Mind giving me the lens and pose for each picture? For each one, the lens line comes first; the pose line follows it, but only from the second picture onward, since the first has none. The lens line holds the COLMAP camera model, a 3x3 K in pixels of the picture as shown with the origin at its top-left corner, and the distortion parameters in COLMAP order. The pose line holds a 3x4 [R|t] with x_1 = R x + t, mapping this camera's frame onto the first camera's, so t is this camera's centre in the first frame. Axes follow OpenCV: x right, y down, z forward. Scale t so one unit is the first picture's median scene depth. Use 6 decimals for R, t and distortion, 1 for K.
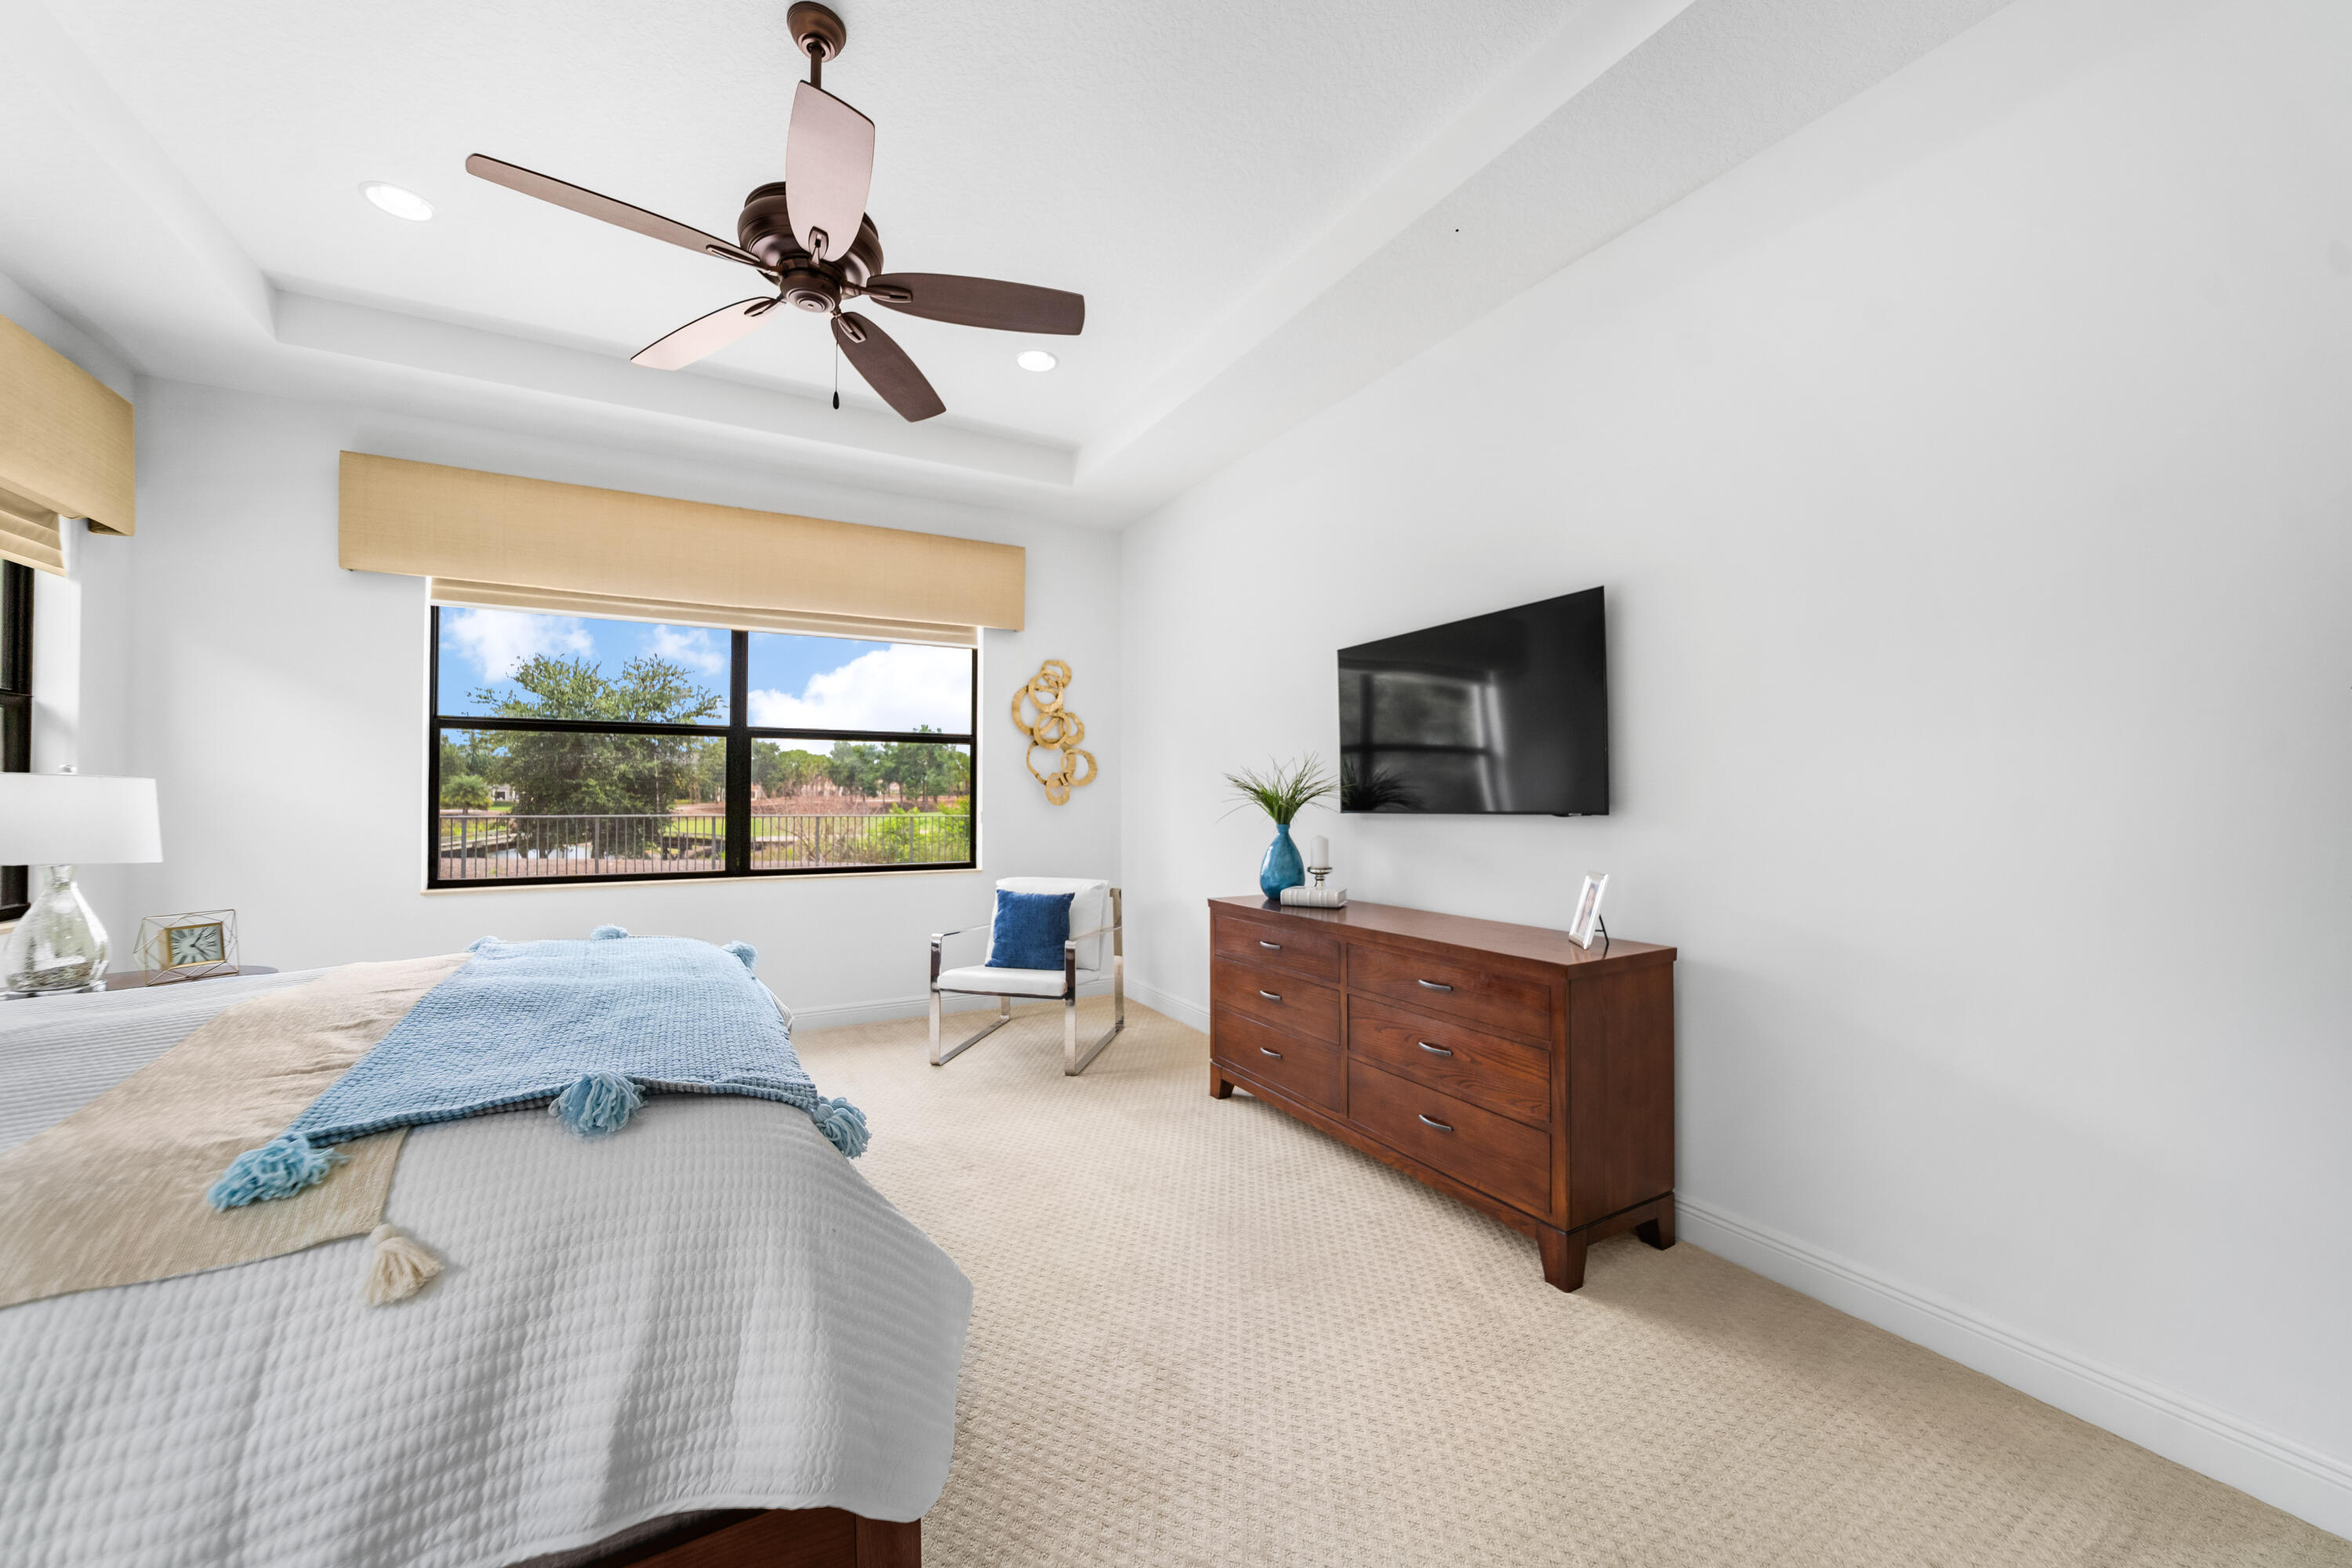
lens RADIAL K [[947.5, 0, 1215.6], [0, 947.5, 781.5], [0, 0, 1]] dist [-0.031365, 0.012383]
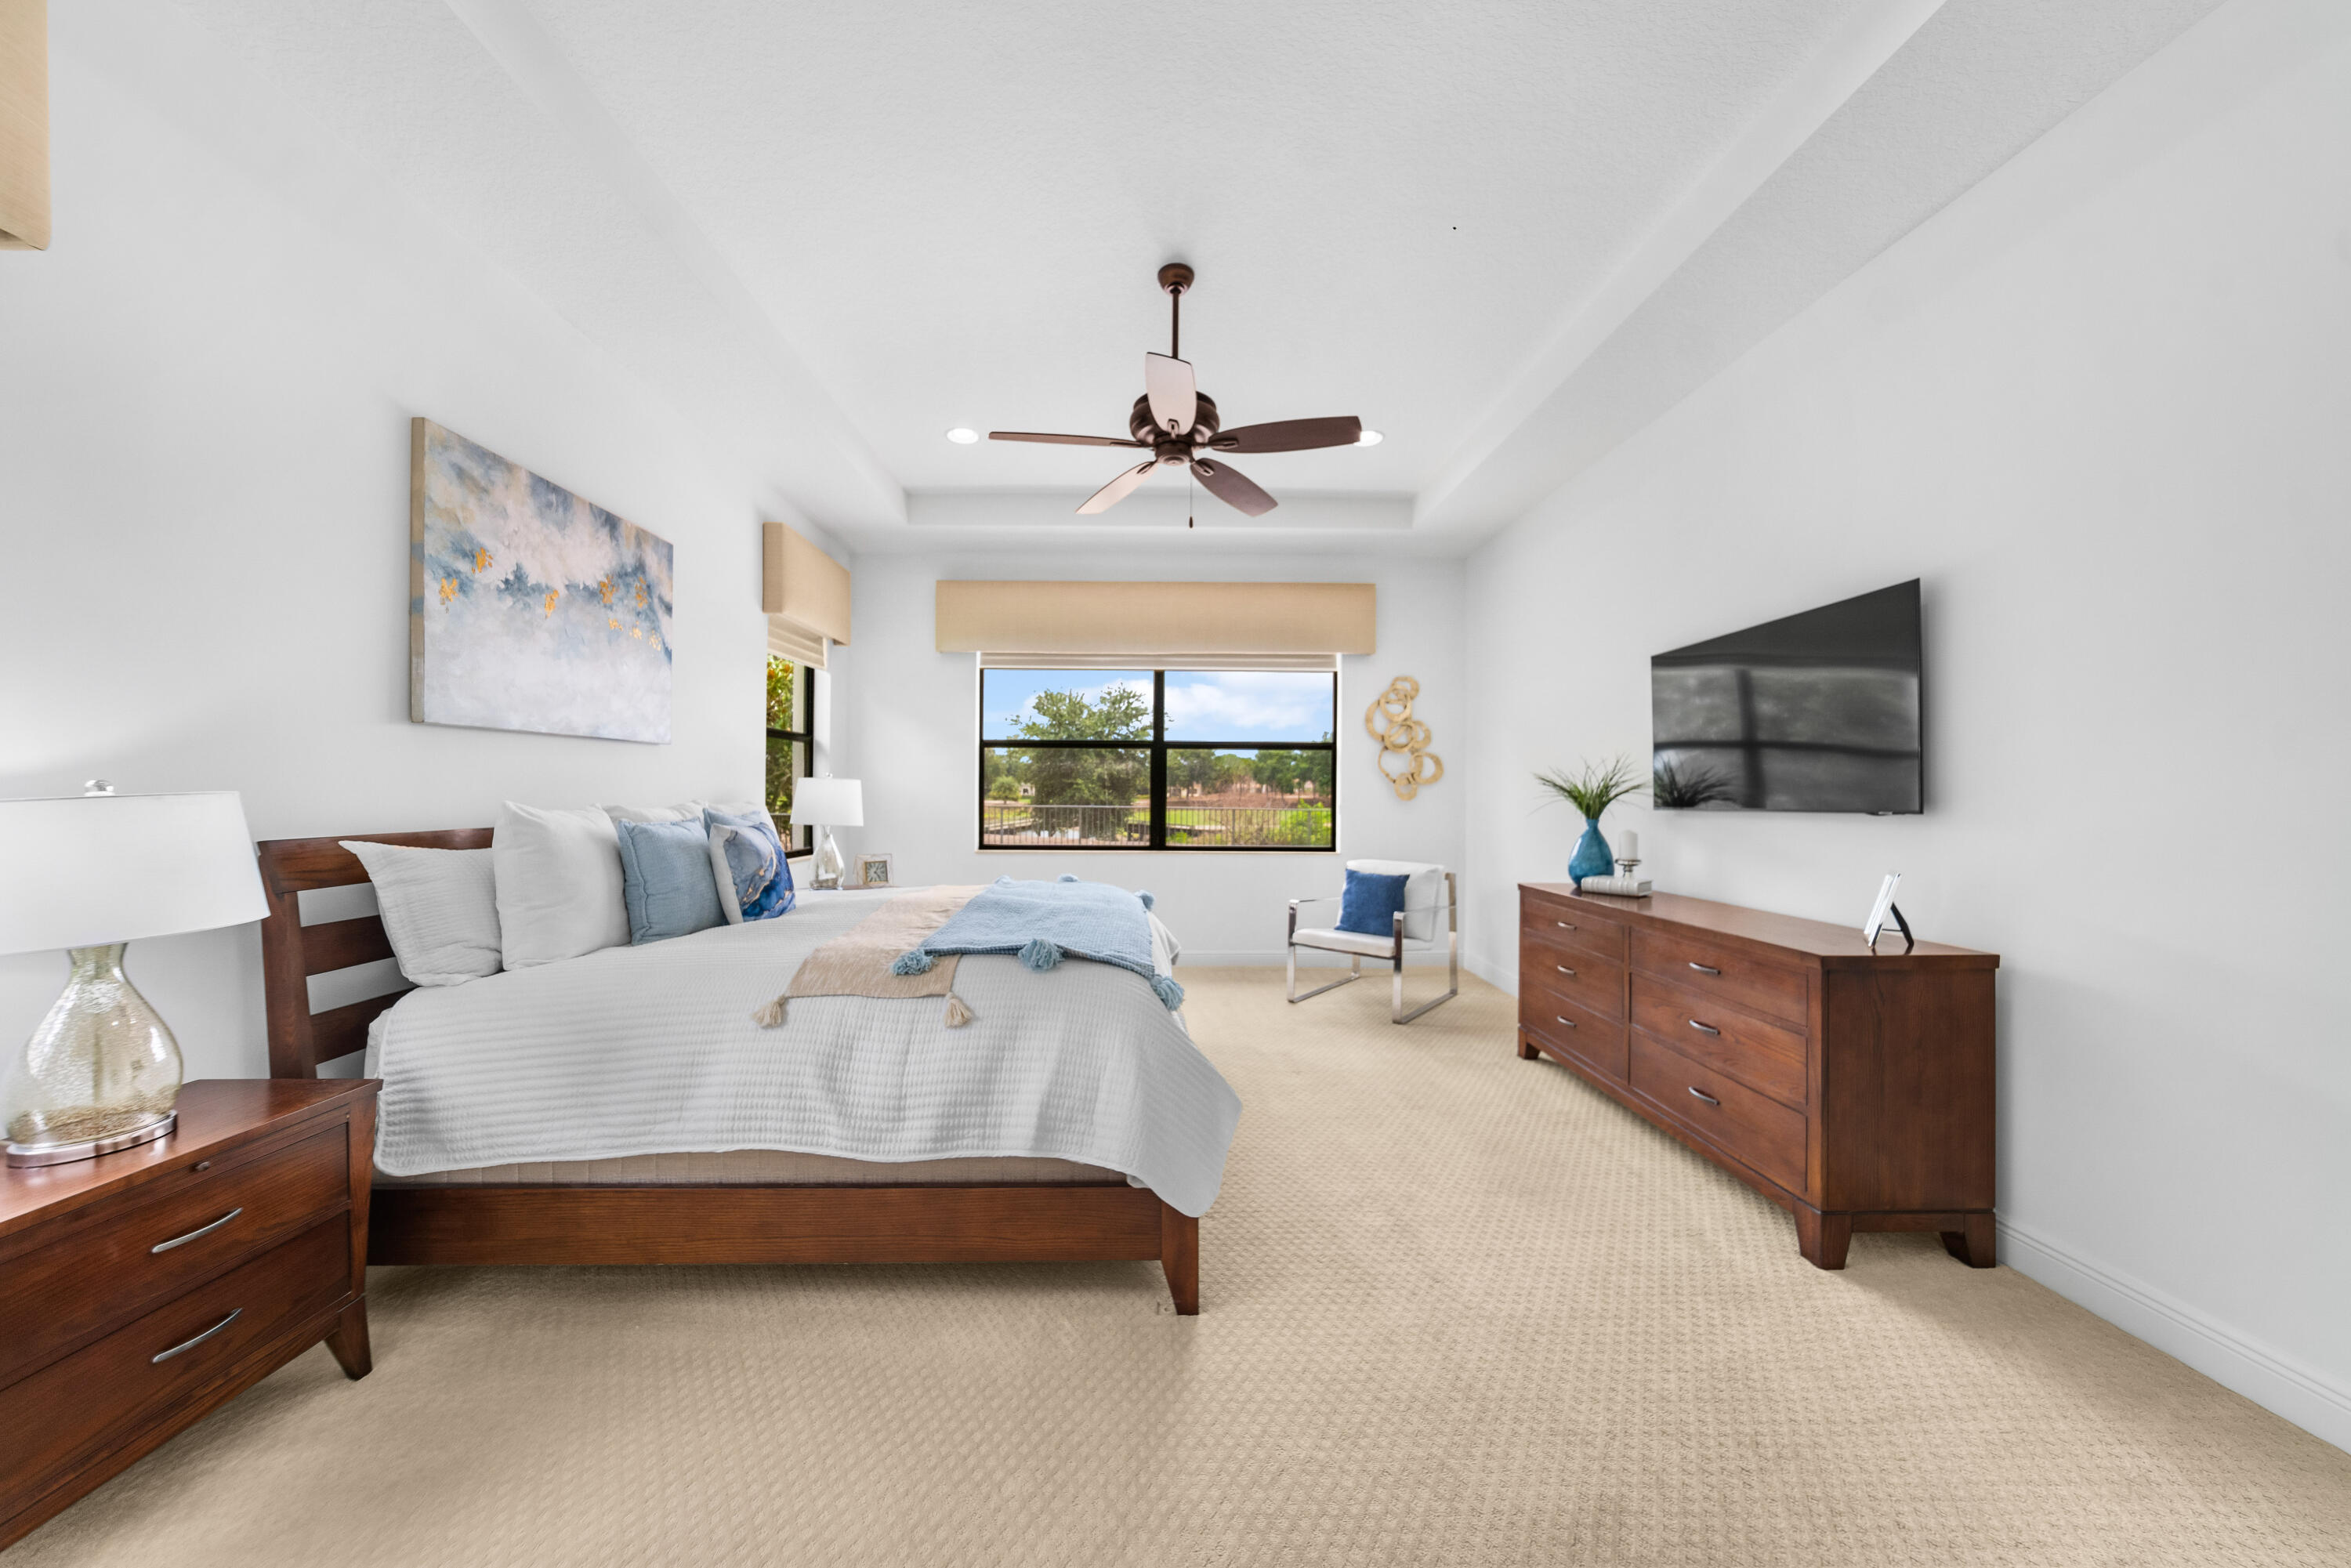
lens RADIAL K [[928.4, 0, 1154.7], [0, 928.4, 777.4], [0, 0, 1]] dist [-0.028159, 0.011571]
pose [[0.865400, -0.003753, -0.501068, 0.172644], [0.002527, 0.999992, -0.003125, -0.001085], [0.501075, 0.001438, 0.865402, -0.180931]]
